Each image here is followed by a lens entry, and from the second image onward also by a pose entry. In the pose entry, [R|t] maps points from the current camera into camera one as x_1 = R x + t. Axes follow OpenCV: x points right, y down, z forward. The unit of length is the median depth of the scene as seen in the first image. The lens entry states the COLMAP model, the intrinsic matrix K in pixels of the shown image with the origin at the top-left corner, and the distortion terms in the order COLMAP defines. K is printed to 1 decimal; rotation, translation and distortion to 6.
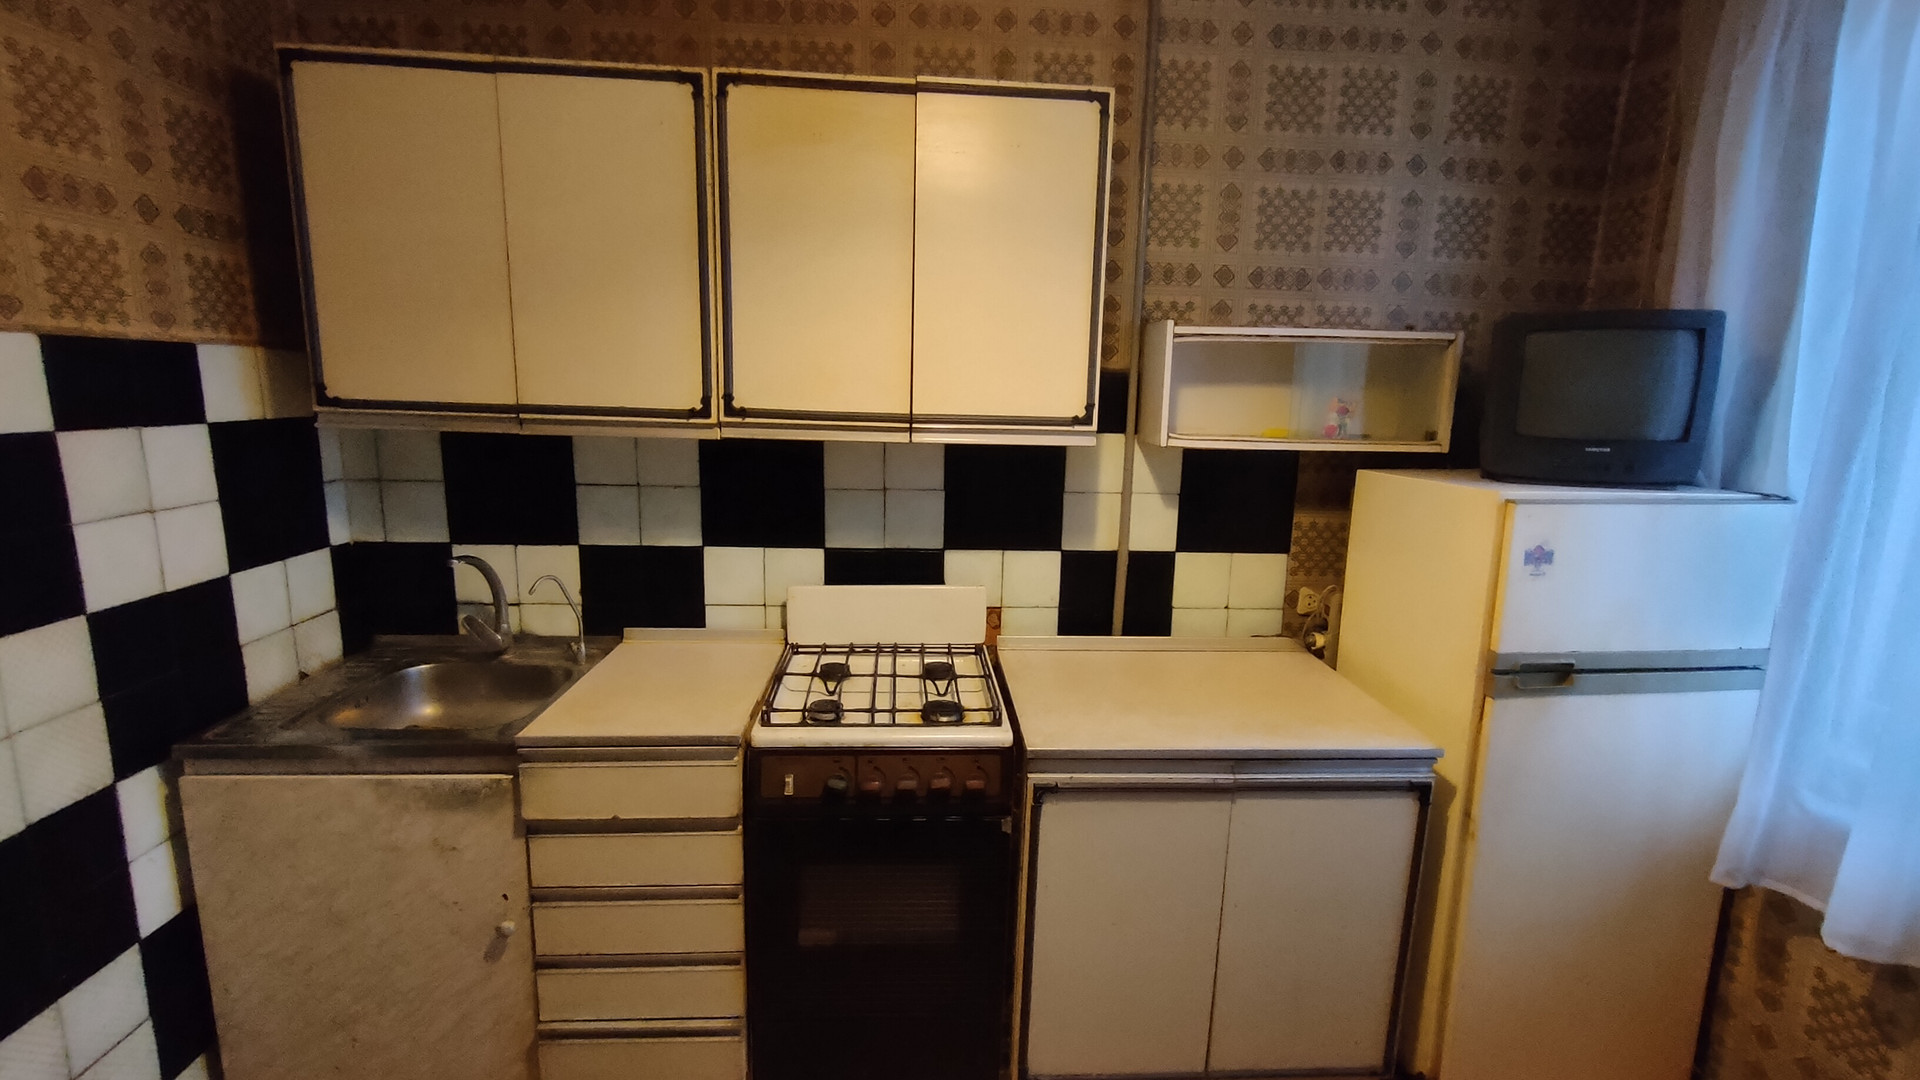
lens RADIAL K [[868.9, 0, 959.3], [0, 868.9, 544.2], [0, 0, 1]] dist [0.003811, -0.001882]
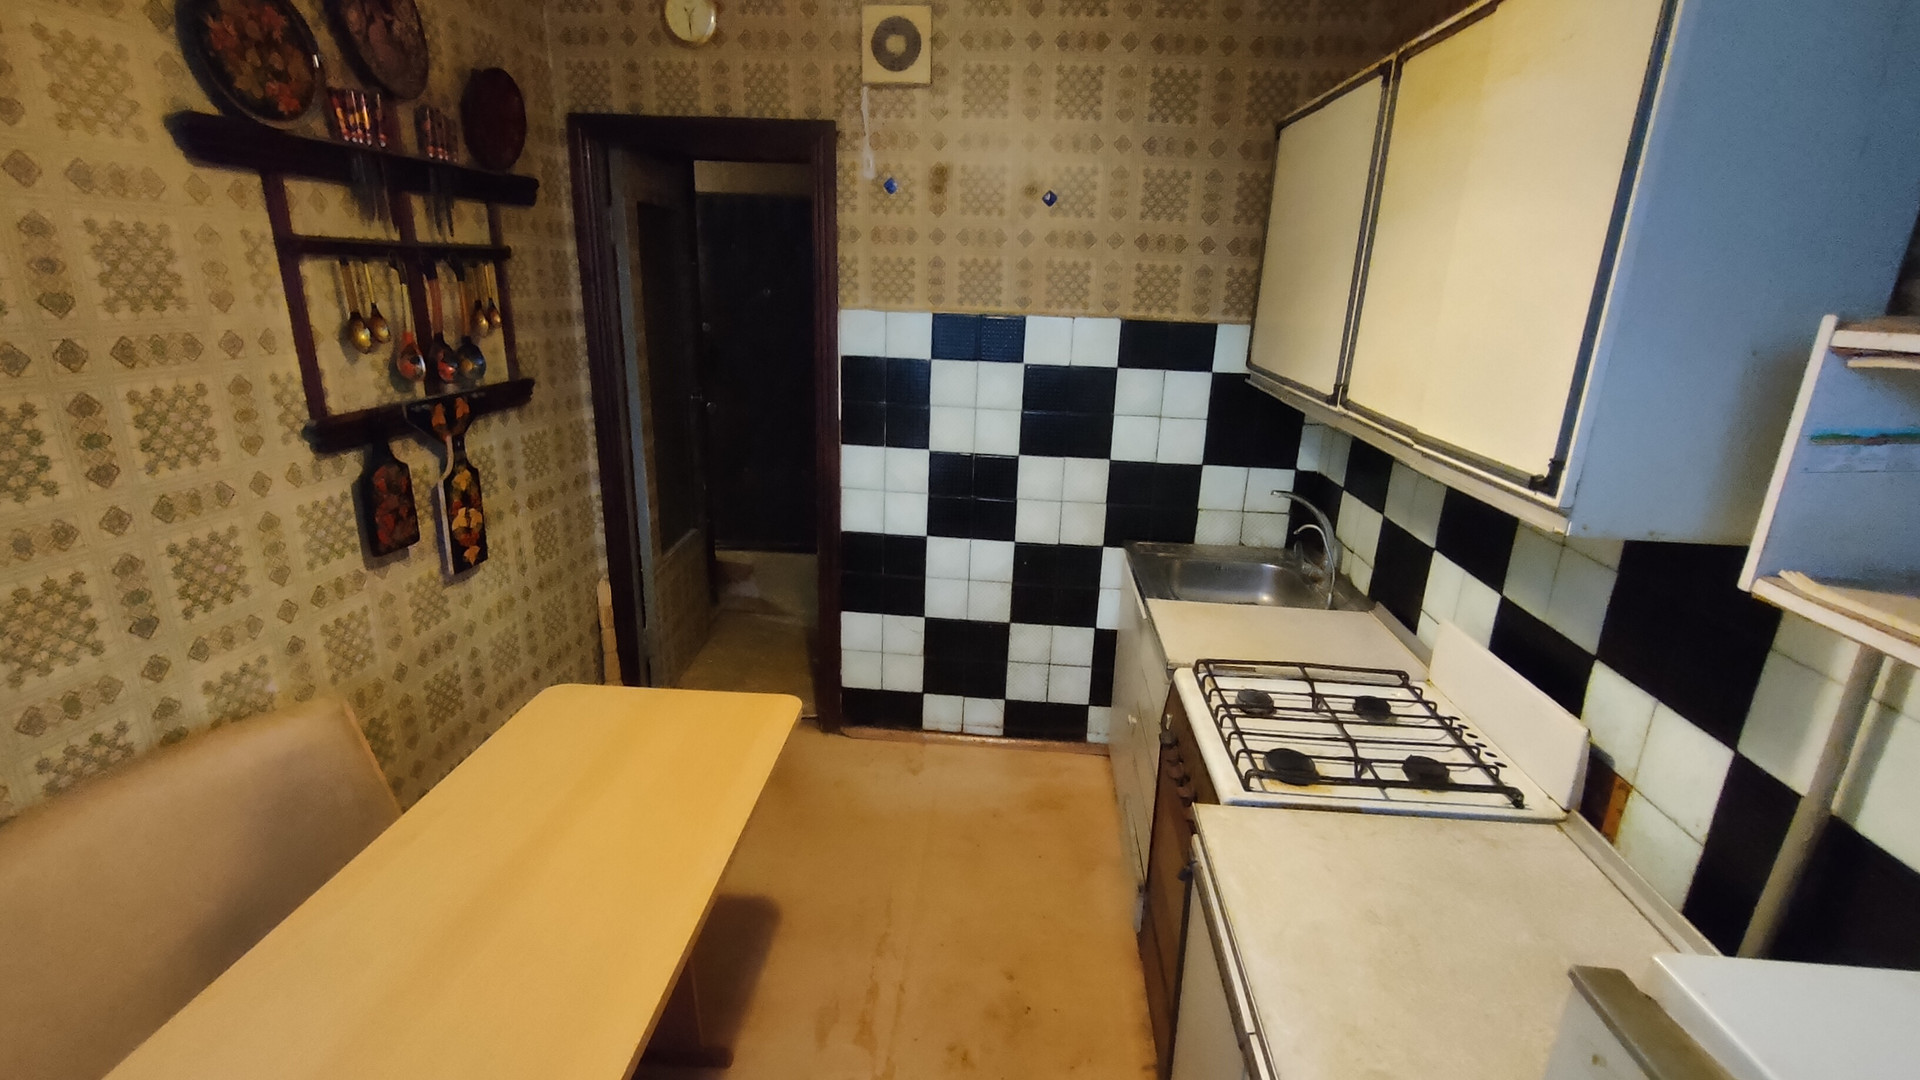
lens RADIAL K [[868.9, 0, 962.6], [0, 868.9, 545.9], [0, 0, 1]] dist [0.003811, -0.001882]
pose [[-0.138425, 0.267398, -0.953592, 0.794417], [-0.220166, 0.930459, 0.292871, -0.194947], [0.965591, 0.250489, -0.069927, 0.683748]]
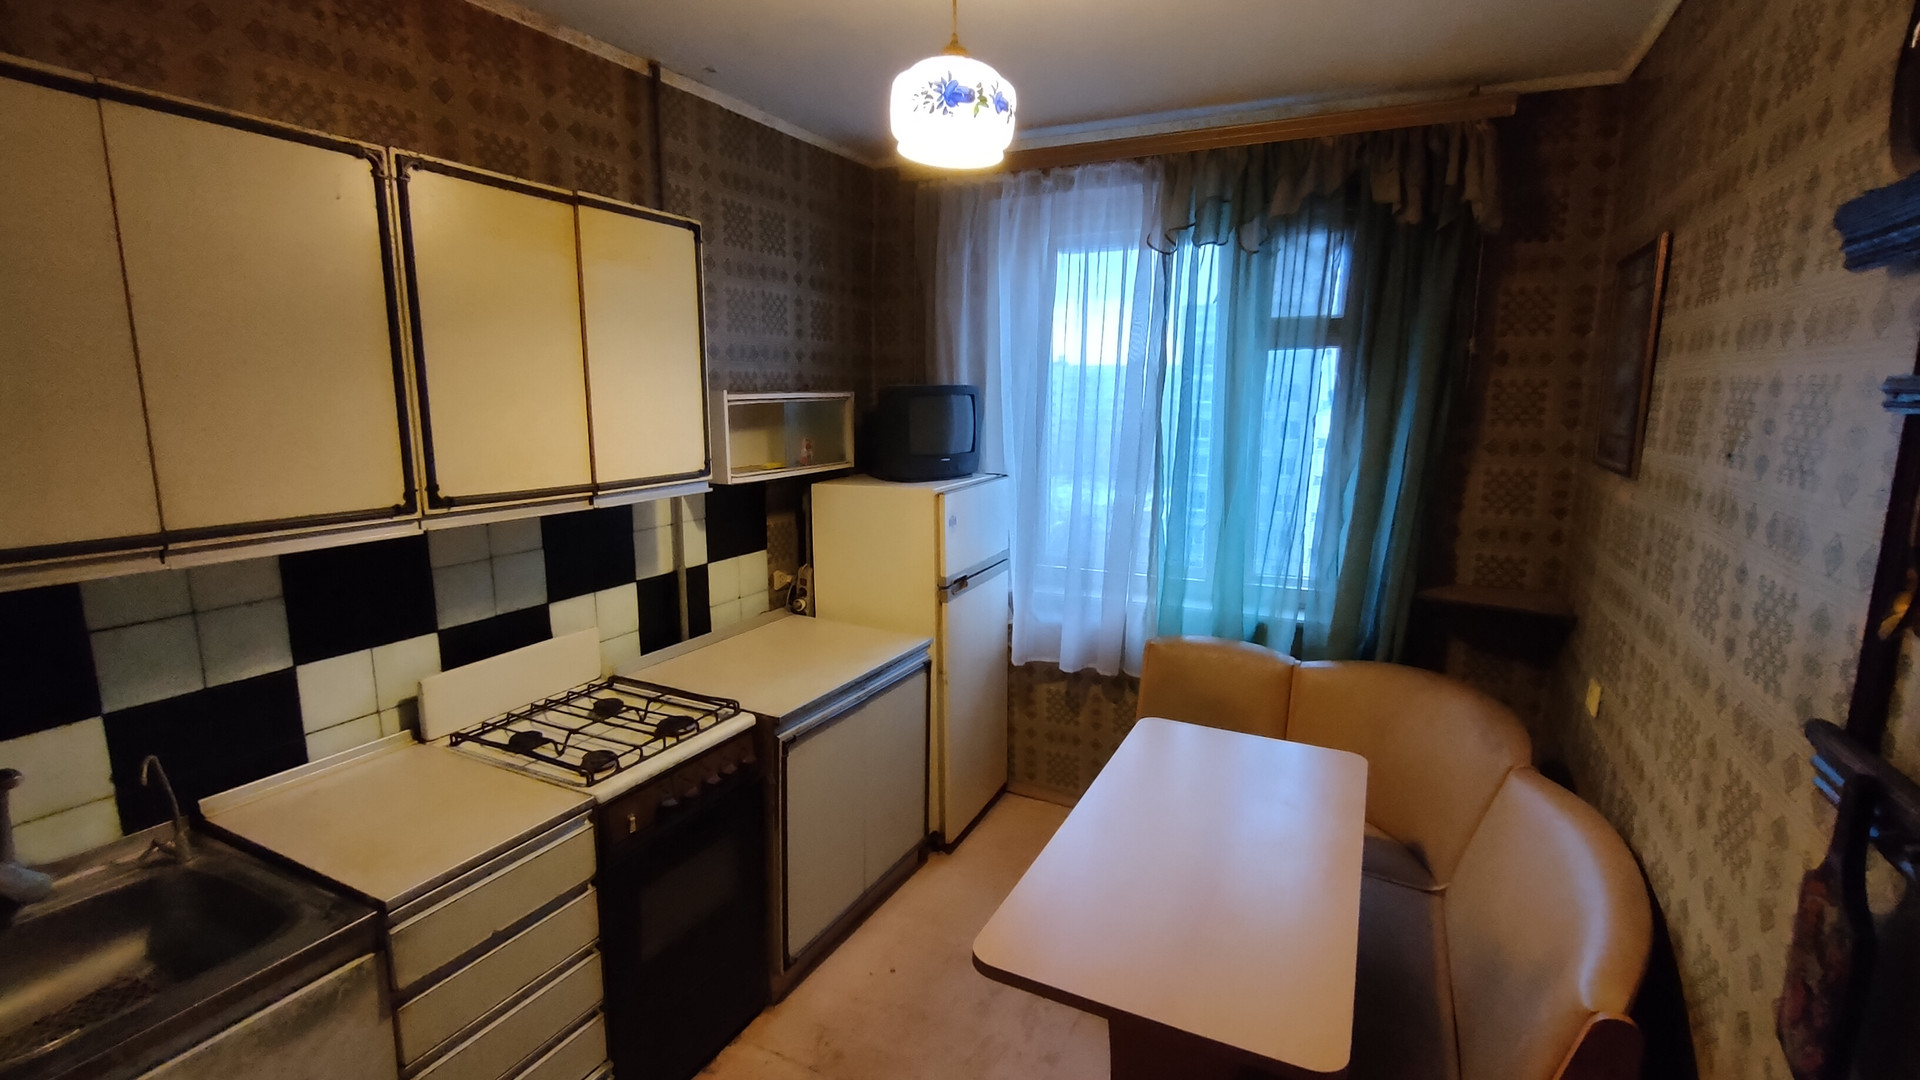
lens RADIAL K [[868.9, 0, 977.7], [0, 868.9, 544.5], [0, 0, 1]] dist [0.003811, -0.001882]
pose [[0.495235, -0.176404, 0.850661, -0.784730], [0.164406, 0.980505, 0.107616, -0.112422], [-0.853061, 0.086559, 0.514582, 0.005674]]
